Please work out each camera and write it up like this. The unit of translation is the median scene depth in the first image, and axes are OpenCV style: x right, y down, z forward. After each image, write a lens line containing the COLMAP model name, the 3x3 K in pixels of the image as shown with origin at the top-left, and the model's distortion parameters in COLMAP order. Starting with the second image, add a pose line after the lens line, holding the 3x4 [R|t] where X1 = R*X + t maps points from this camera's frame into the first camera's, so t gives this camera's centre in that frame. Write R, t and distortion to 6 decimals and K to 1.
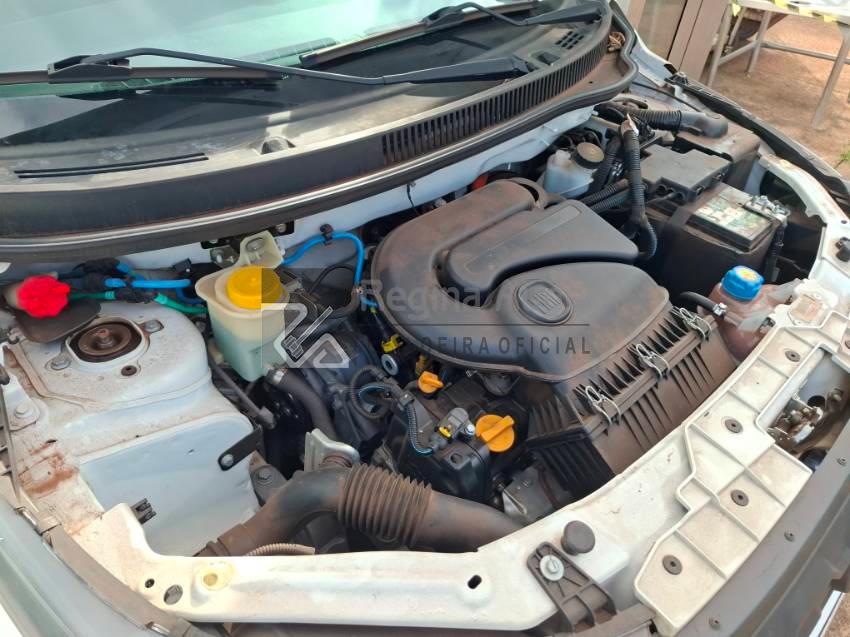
lens RADIAL K [[589.7, 0, 402.6], [0, 589.7, 318.5], [0, 0, 1]] dist [0.013547, -0.003897]
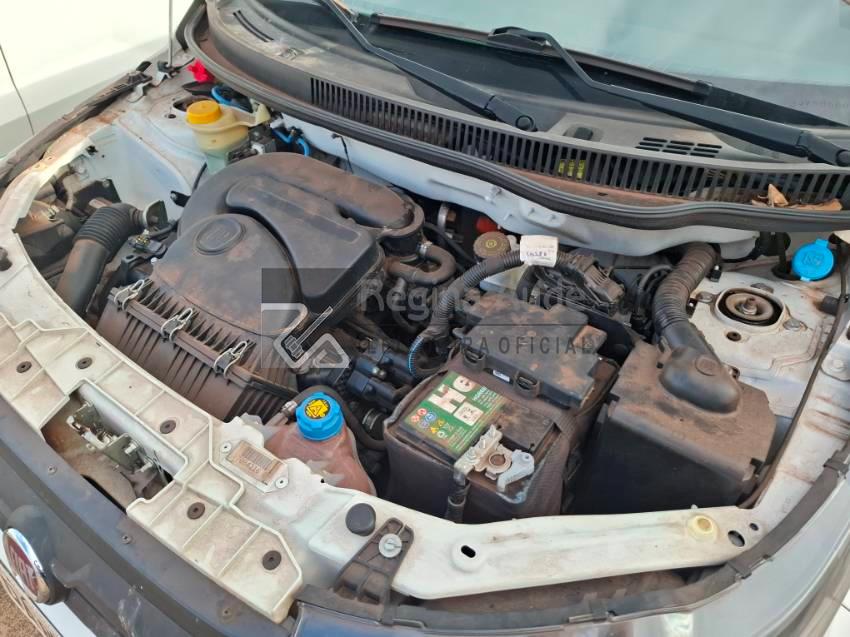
lens RADIAL K [[581.0, 0, 422.0], [0, 581.0, 310.0], [0, 0, 1]] dist [0.074403, -0.111387]
pose [[0.198497, 0.630859, -0.750077, 1.287499], [-0.634838, 0.665823, 0.391996, -0.642200], [0.746713, 0.398368, 0.532657, 0.748021]]
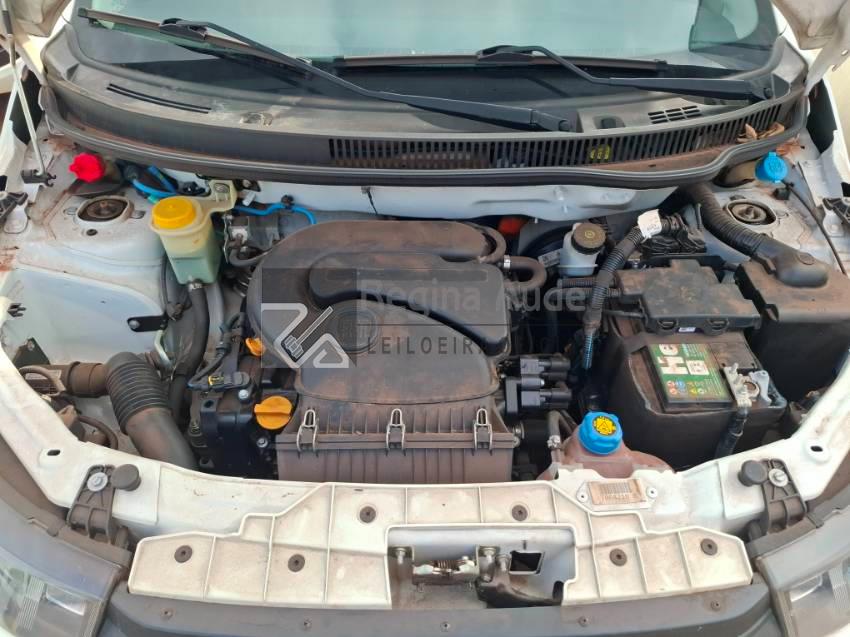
lens RADIAL K [[583.0, 0, 425.0], [0, 583.0, 318.5], [0, 0, 1]] dist [0.014046, -0.004323]
pose [[0.752789, 0.447583, -0.482677, 0.842494], [-0.434372, 0.888716, 0.146648, -0.258550], [0.494600, 0.099266, 0.863433, 0.157939]]
